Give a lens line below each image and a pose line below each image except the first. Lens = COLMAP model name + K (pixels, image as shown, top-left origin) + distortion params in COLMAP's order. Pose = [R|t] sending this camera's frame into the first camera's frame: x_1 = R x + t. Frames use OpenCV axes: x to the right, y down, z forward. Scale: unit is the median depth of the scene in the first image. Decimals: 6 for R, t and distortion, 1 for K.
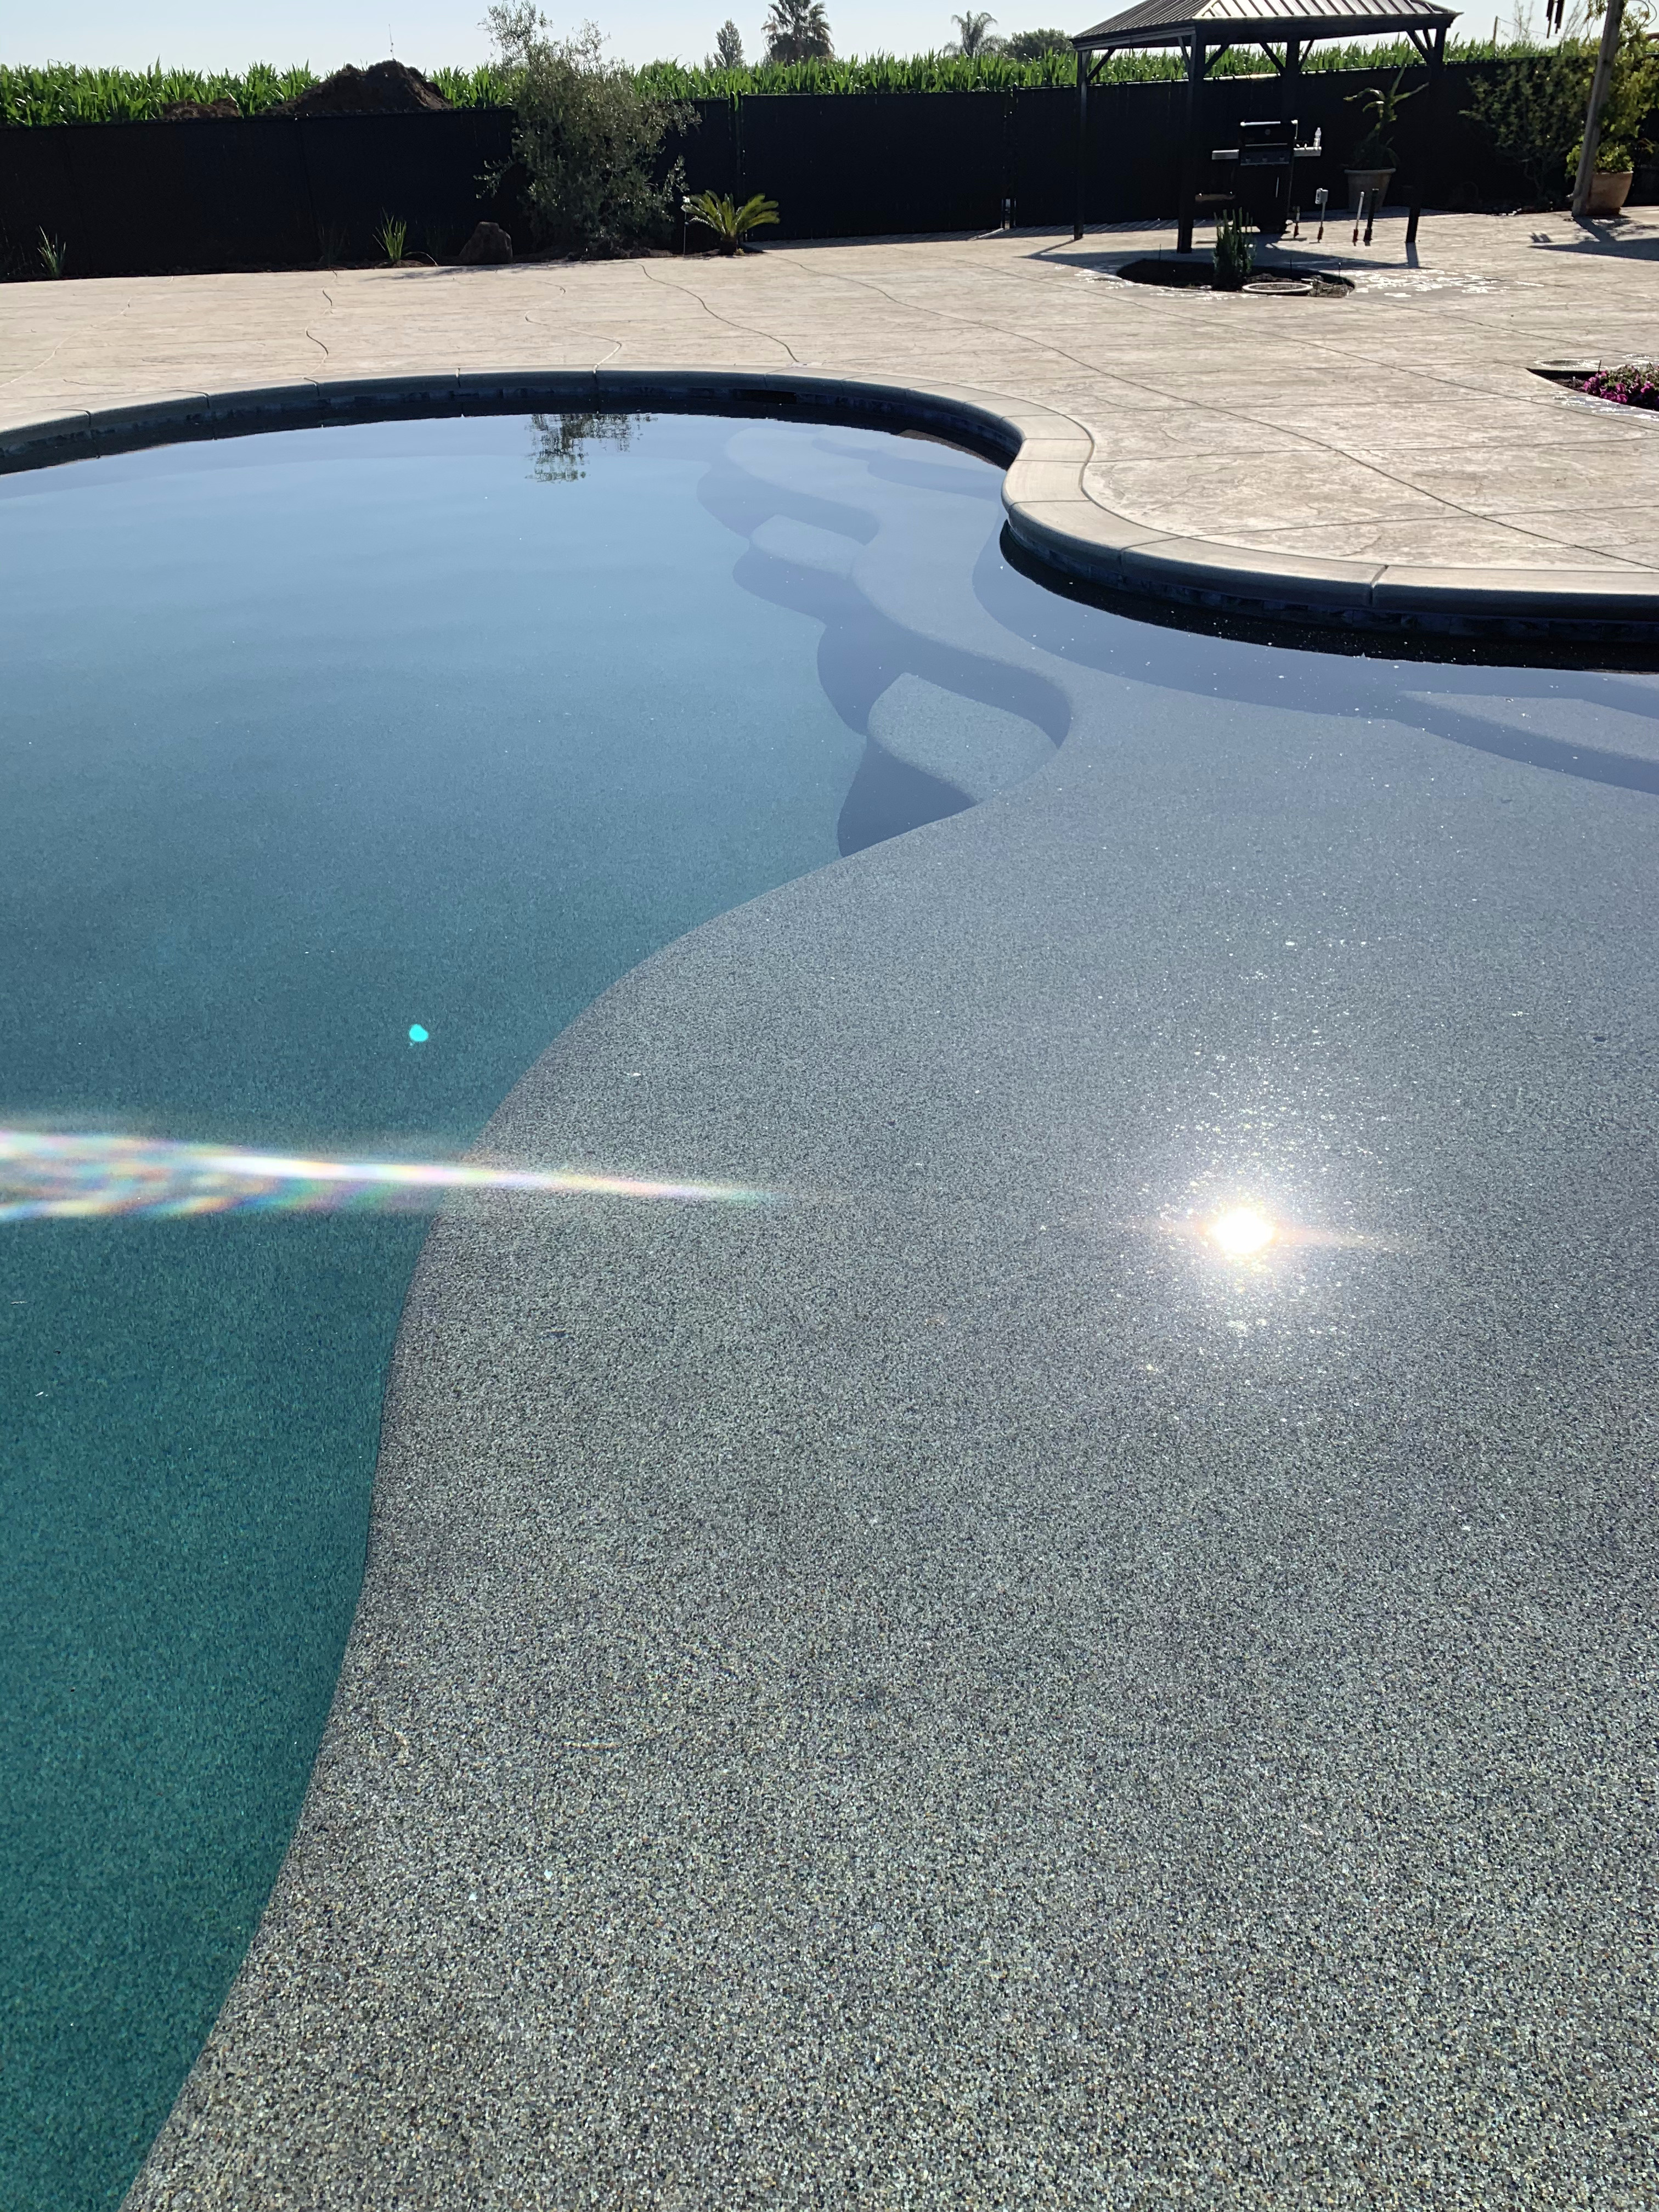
lens RADIAL K [[1657.3, 0, 829.5], [0, 1657.3, 1106.0], [0, 0, 1]] dist [-0.004792, 0.001535]
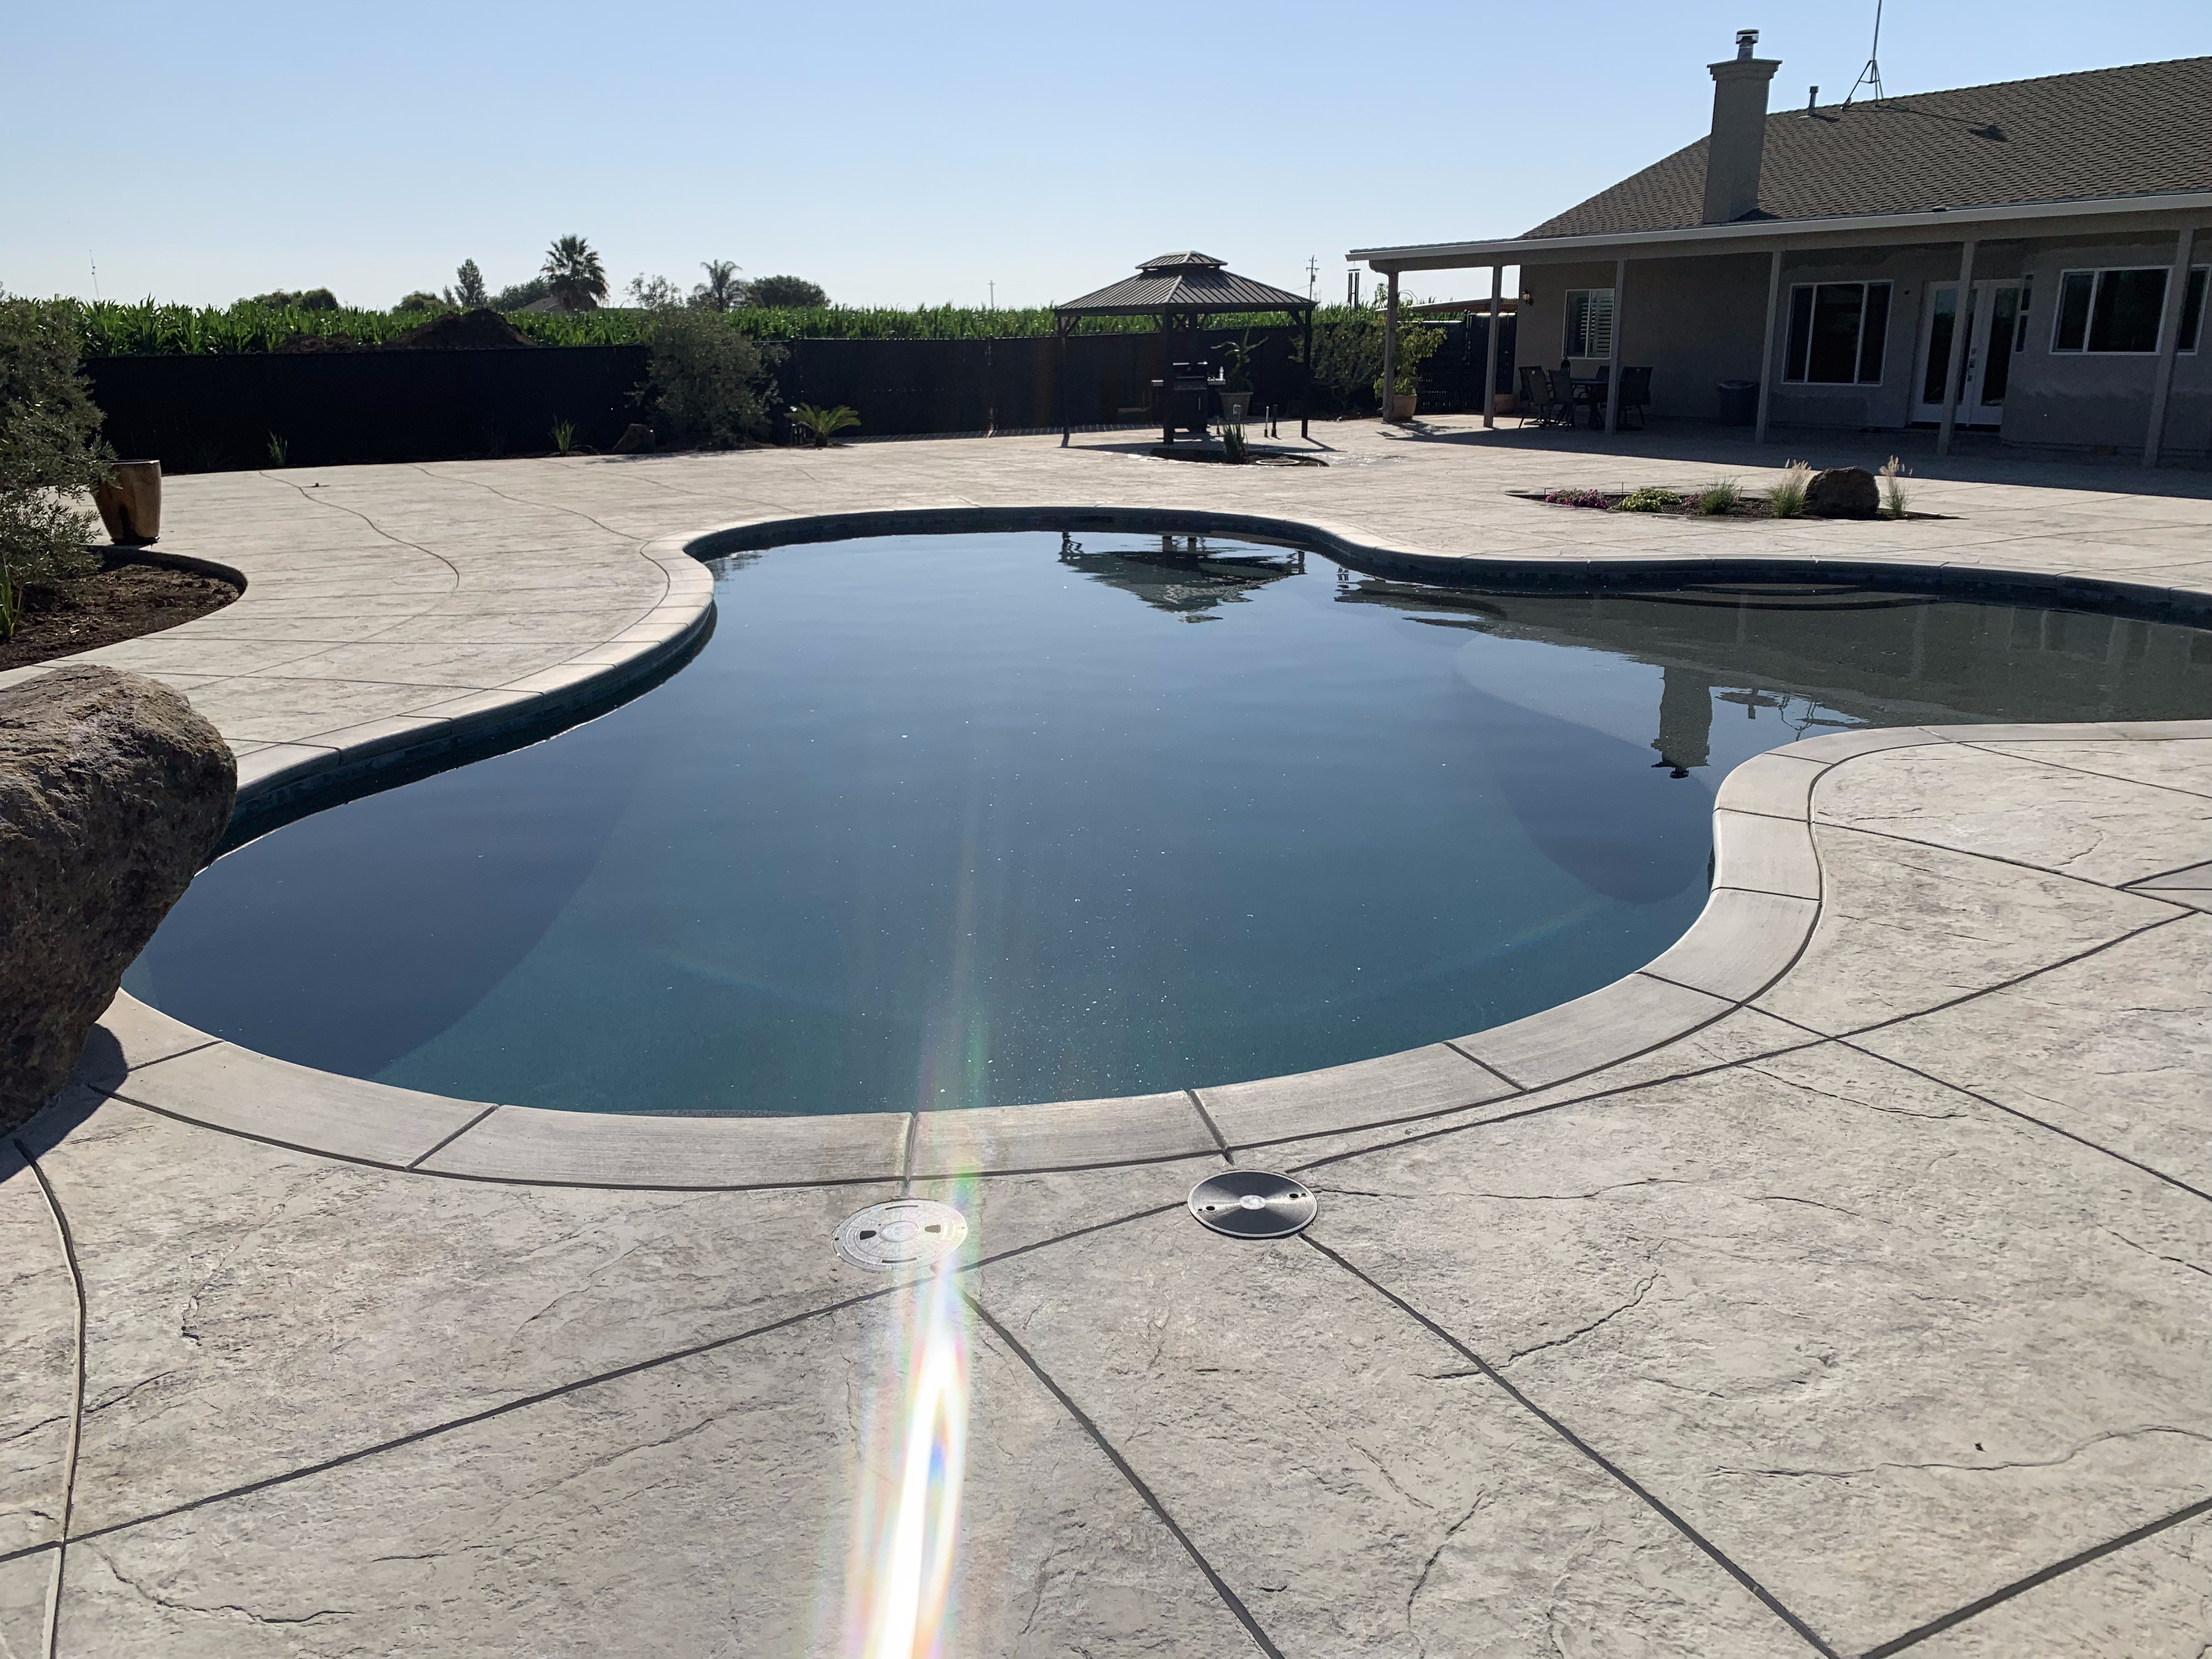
lens RADIAL K [[1657.3, 0, 1106.0], [0, 1657.3, 829.5], [0, 0, 1]] dist [-0.004792, 0.001535]
pose [[0.954424, -0.069475, 0.290254, -0.249529], [0.140221, 0.962892, -0.230603, 0.125015], [-0.263462, 0.260793, 0.928749, -0.223793]]
